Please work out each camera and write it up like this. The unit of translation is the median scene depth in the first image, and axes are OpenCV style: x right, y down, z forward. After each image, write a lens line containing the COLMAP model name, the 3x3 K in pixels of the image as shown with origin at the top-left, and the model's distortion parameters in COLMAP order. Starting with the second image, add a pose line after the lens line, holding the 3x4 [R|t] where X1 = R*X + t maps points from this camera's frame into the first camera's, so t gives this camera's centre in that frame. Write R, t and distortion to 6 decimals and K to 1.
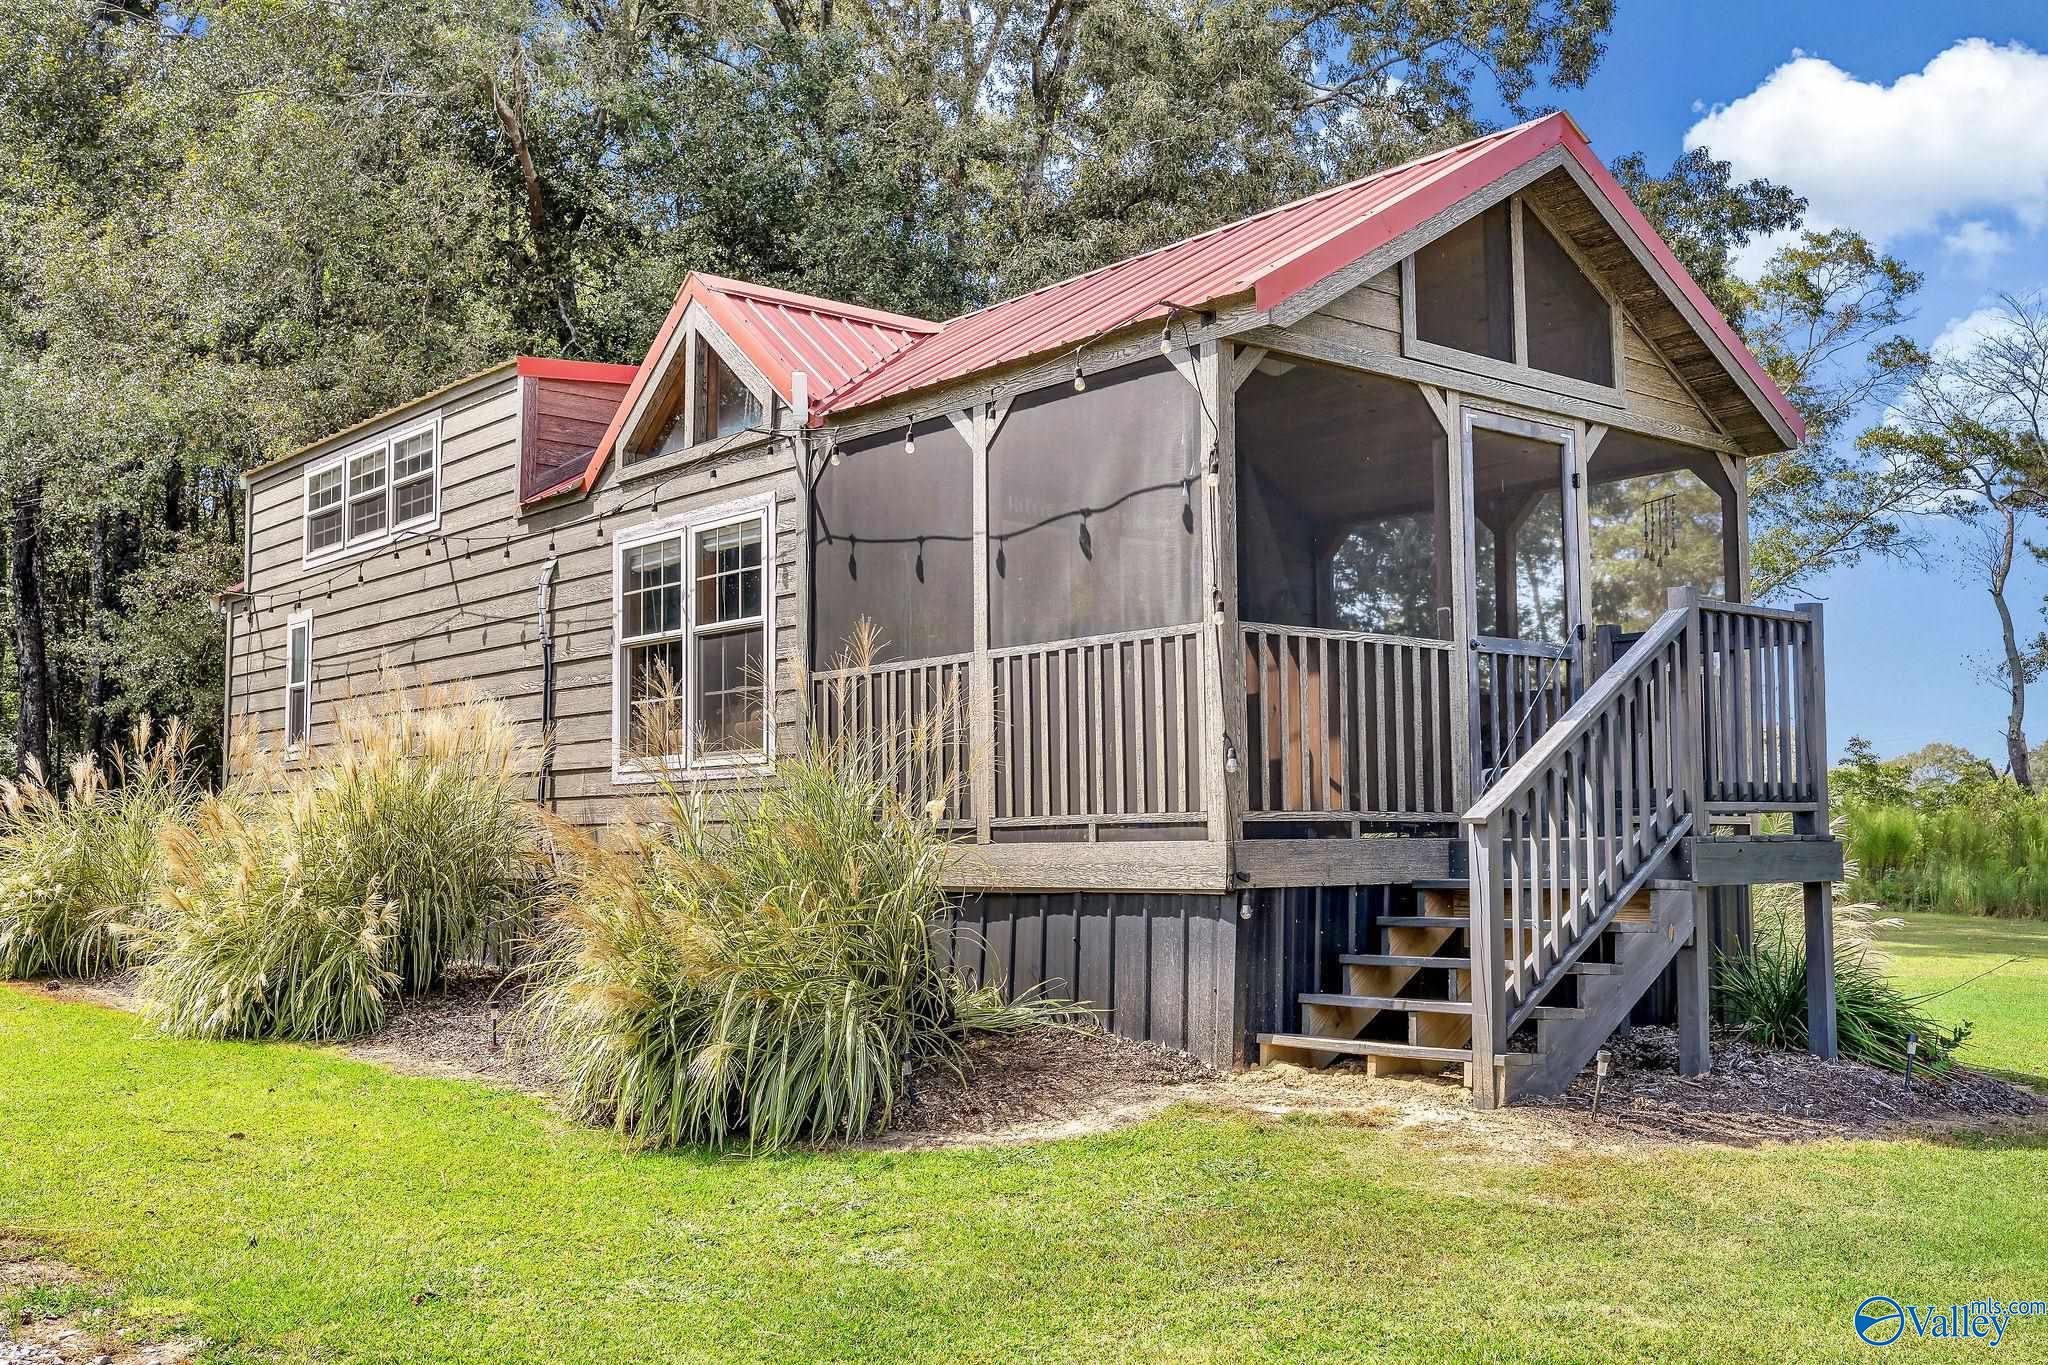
lens RADIAL K [[1955.8, 0, 1024.0], [0, 1955.8, 682.5], [0, 0, 1]] dist [0.004641, 0.004312]
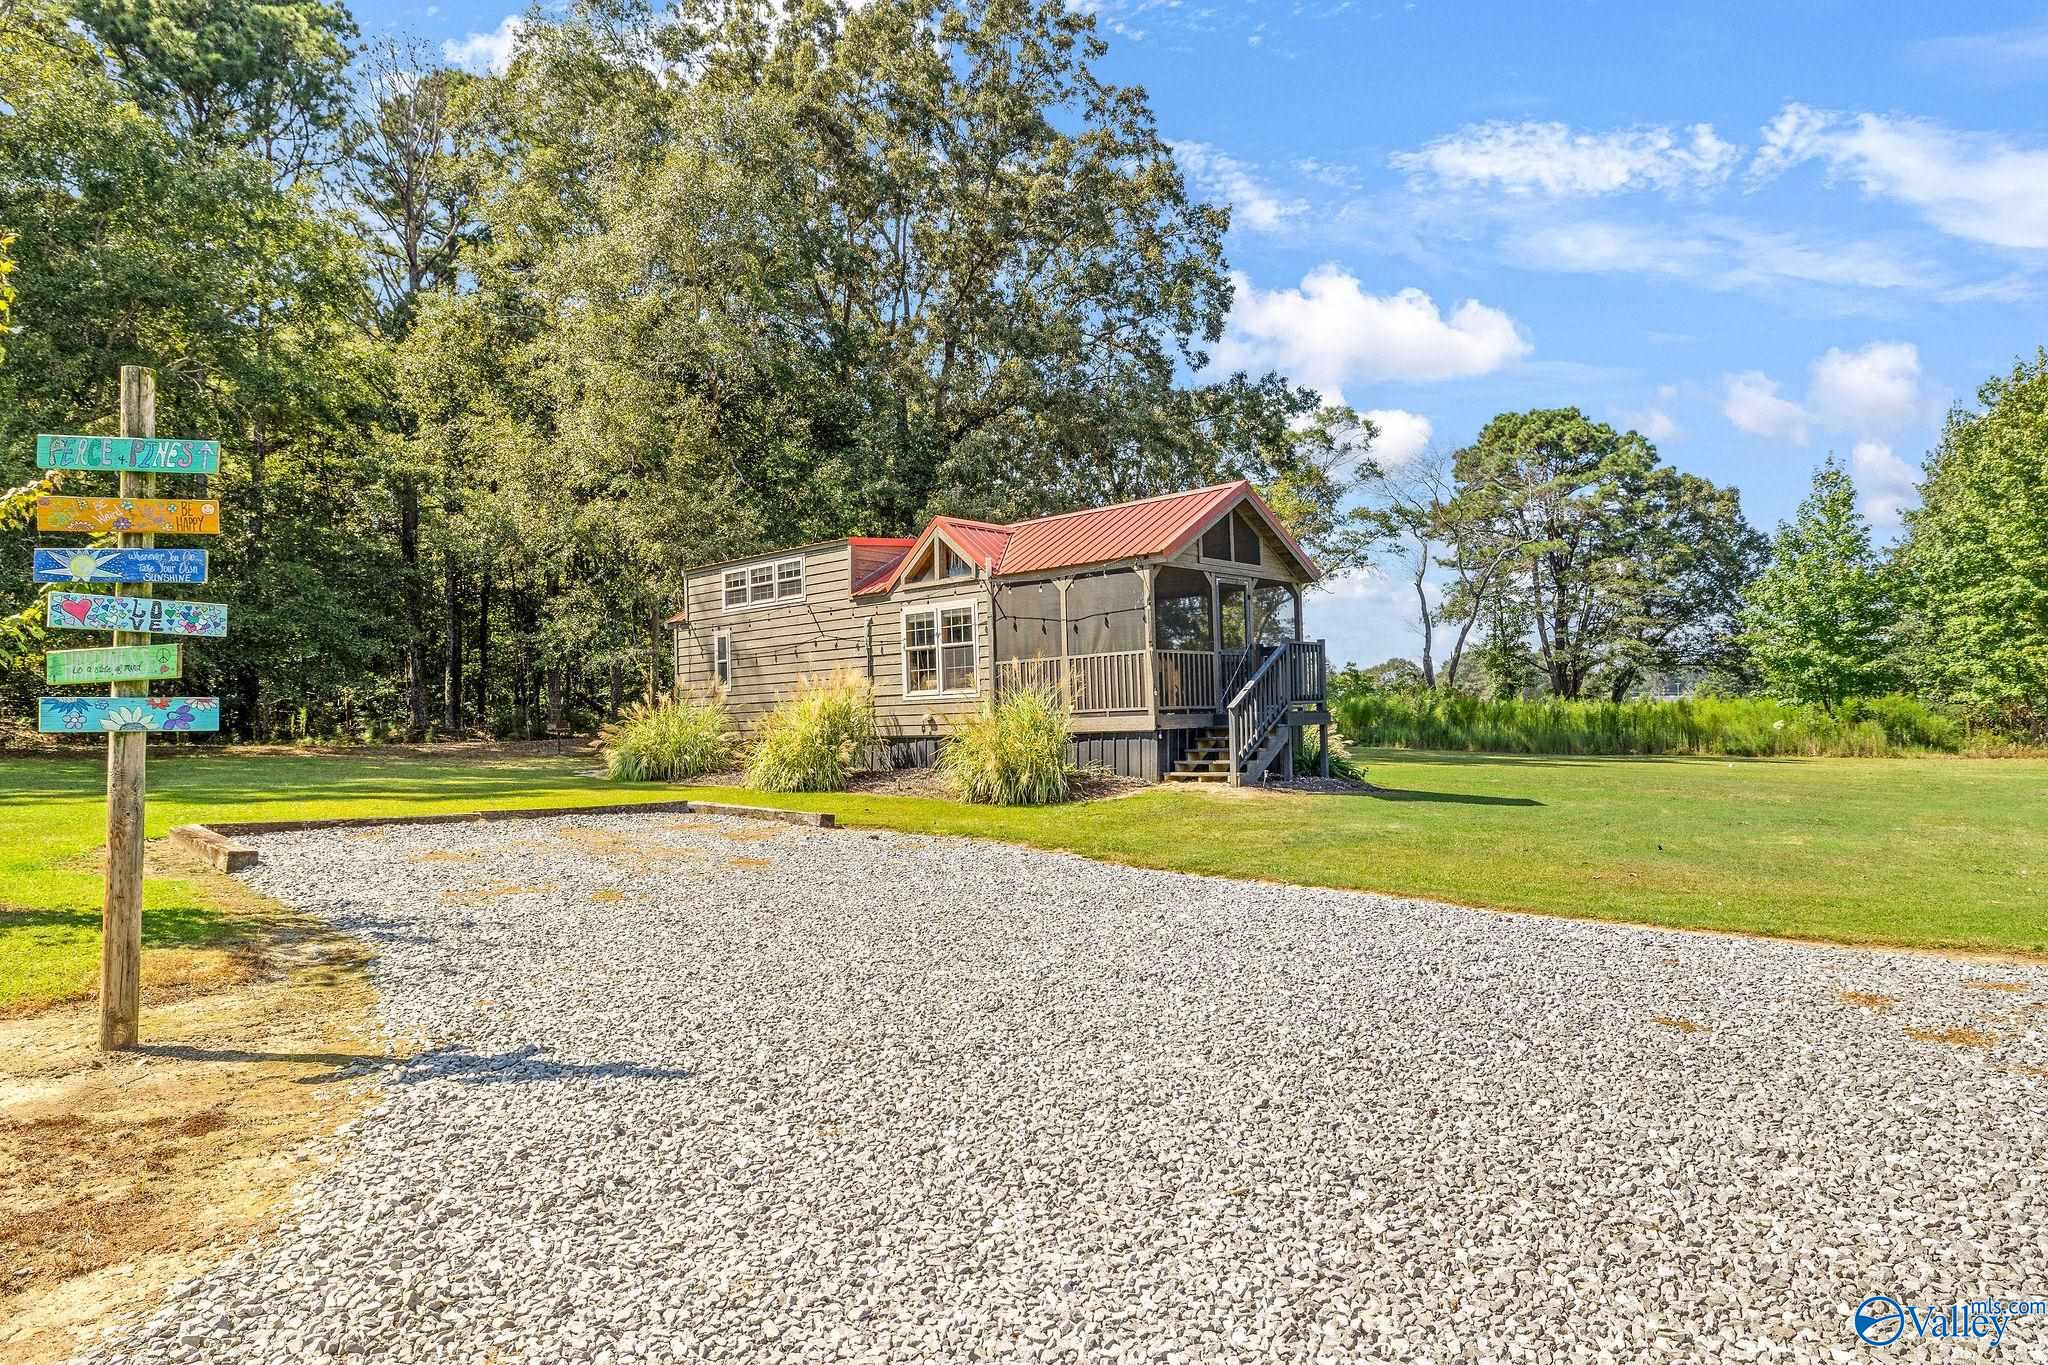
lens RADIAL K [[1132.3, 0, 1024.0], [0, 1132.3, 682.5], [0, 0, 1]] dist [-0.002675, -0.000081]
pose [[0.992714, -0.016561, 0.119350, -0.256762], [0.010991, 0.998826, 0.047181, -0.051215], [-0.119992, -0.045526, 0.991731, -0.659564]]
